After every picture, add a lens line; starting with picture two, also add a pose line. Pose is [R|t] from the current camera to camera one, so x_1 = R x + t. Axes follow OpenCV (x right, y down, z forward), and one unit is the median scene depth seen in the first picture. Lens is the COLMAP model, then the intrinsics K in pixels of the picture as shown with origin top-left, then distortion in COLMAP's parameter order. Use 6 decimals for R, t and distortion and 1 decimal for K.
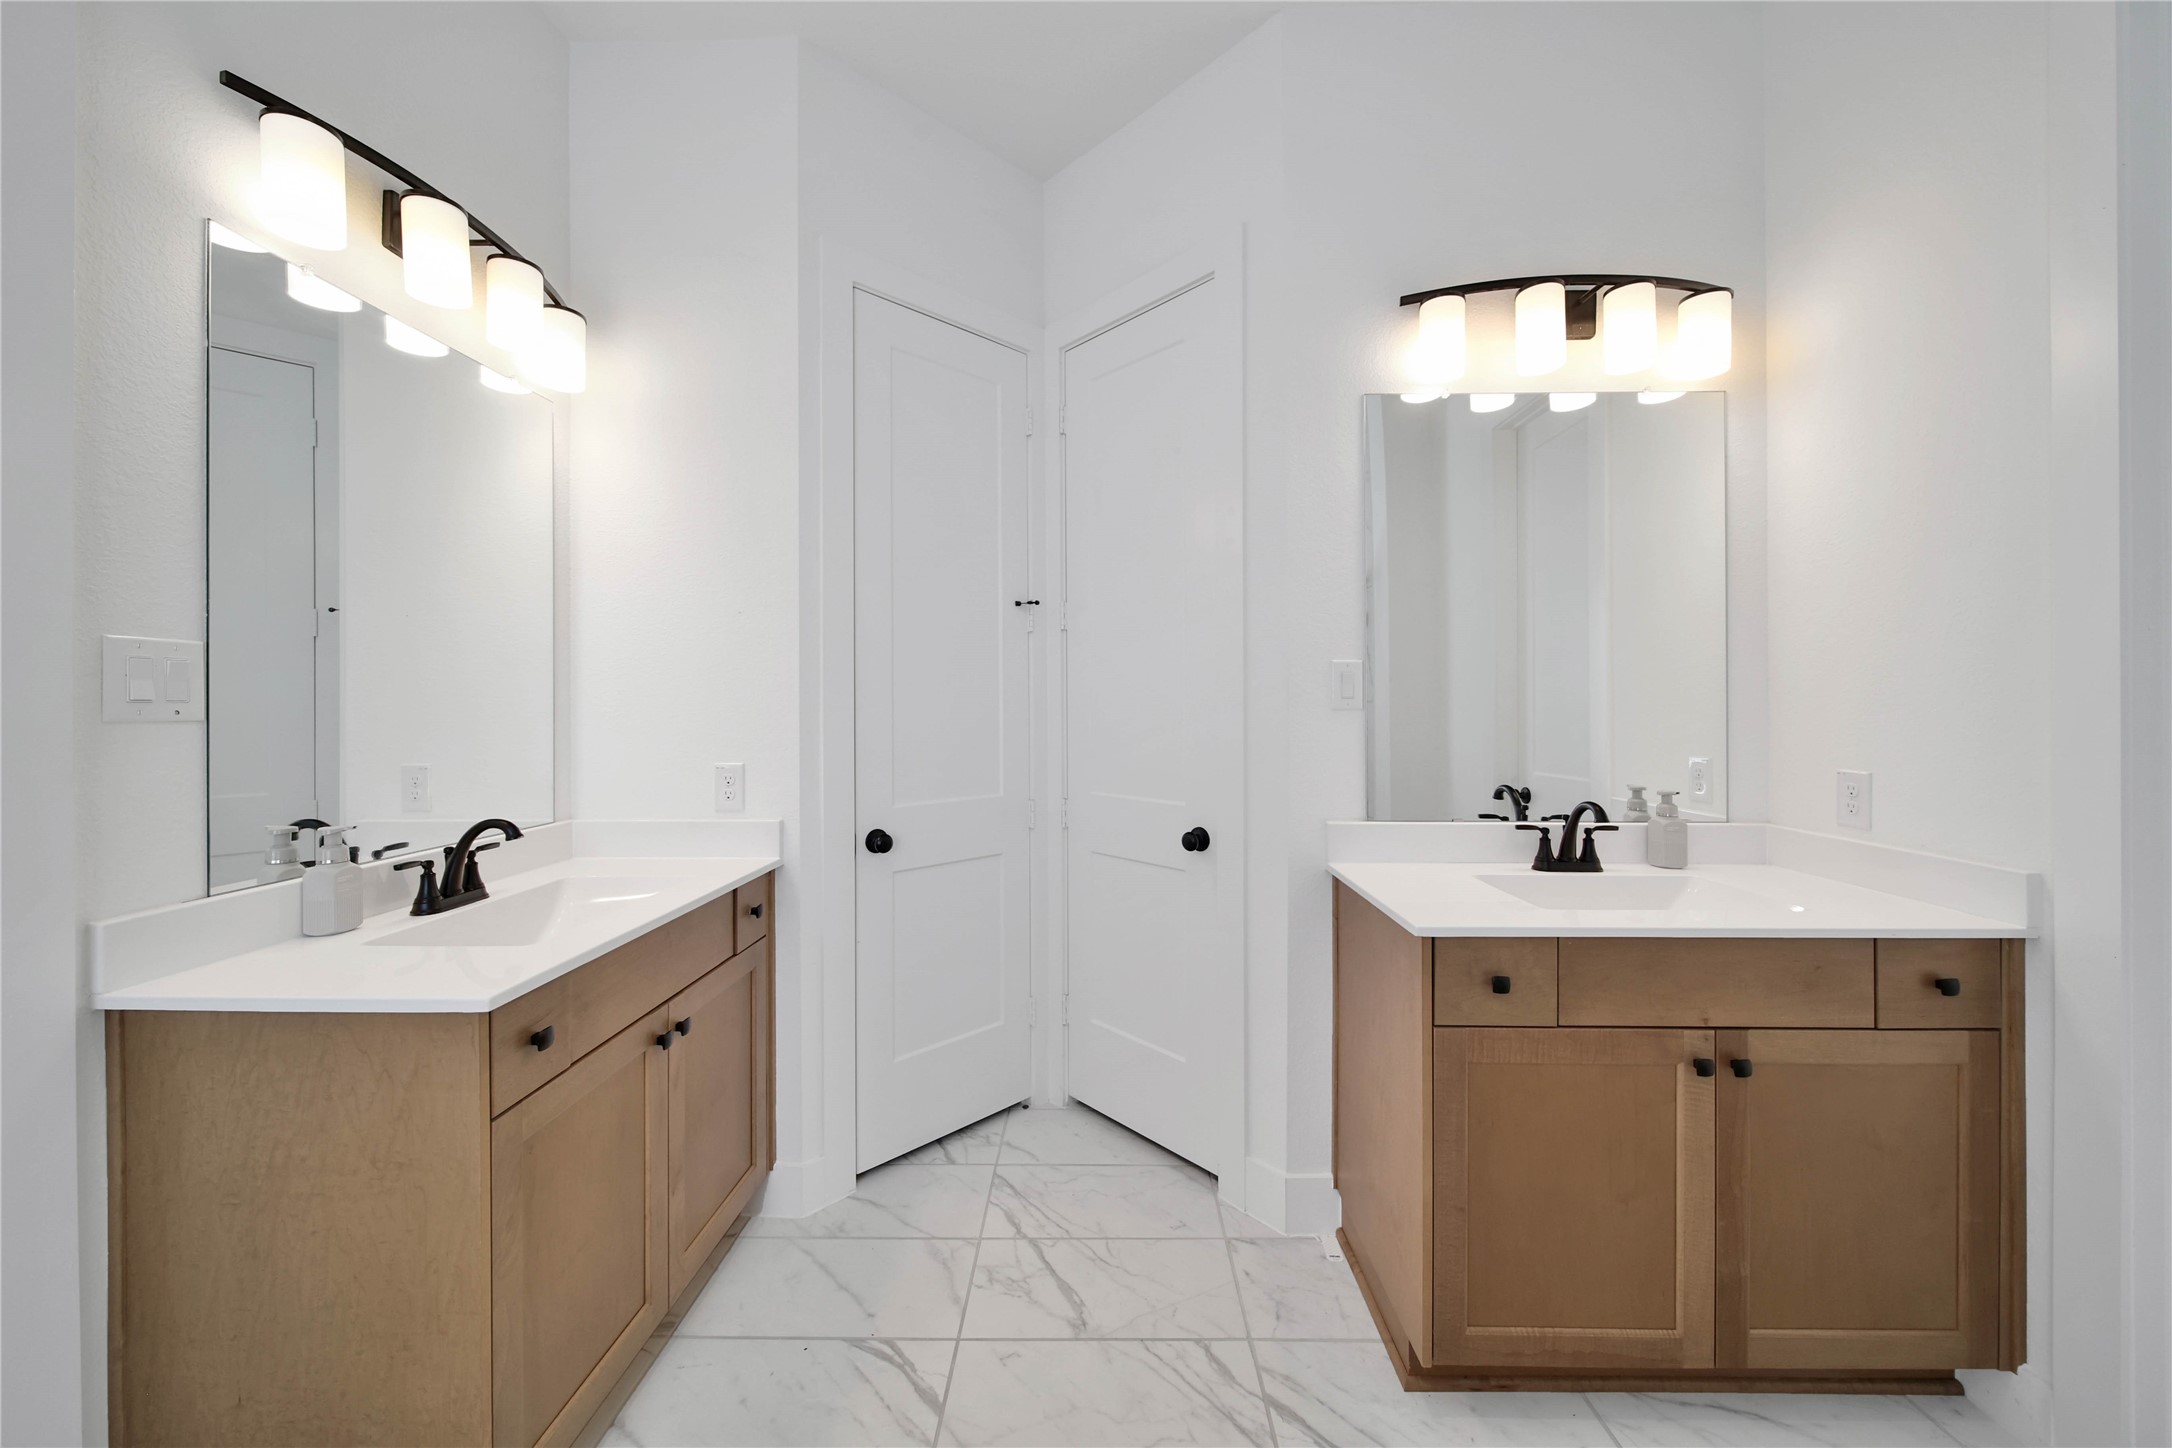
lens RADIAL K [[780.4, 0, 1094.8], [0, 780.4, 702.7], [0, 0, 1]] dist [-0.001515, -0.000664]
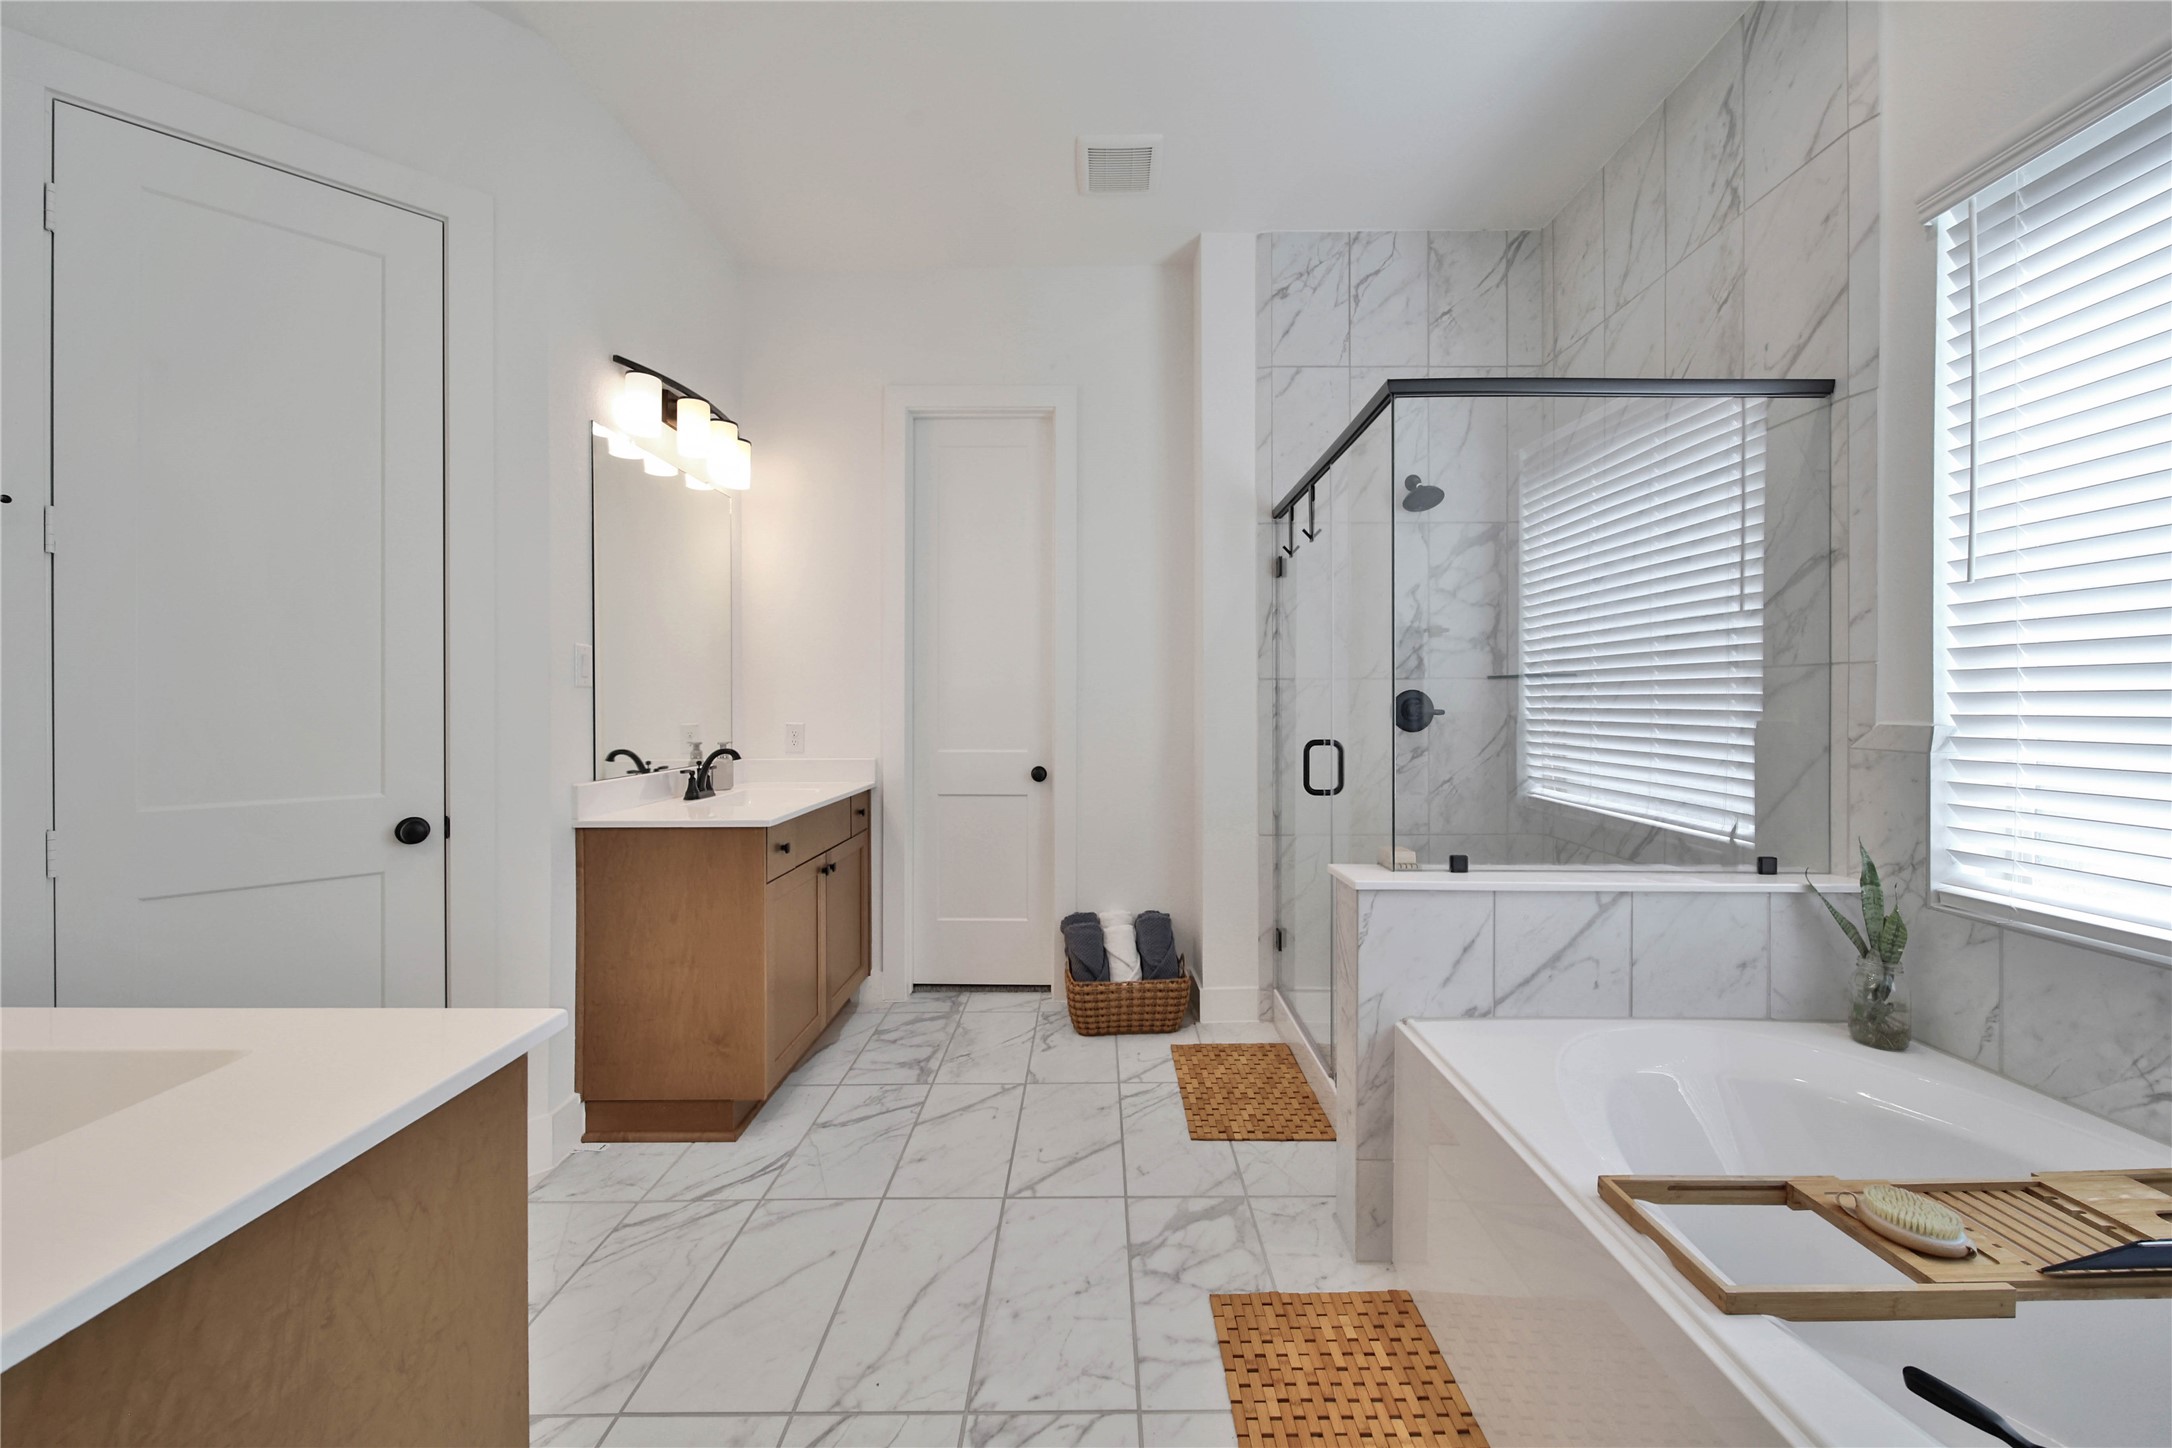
lens RADIAL K [[780.4, 0, 1094.8], [0, 780.4, 702.7], [0, 0, 1]] dist [-0.001515, -0.000664]
pose [[-0.007183, -0.000473, 0.999974, -1.064086], [0.003728, 0.999993, 0.000500, 0.044175], [-0.999967, 0.003731, -0.007182, 0.309448]]
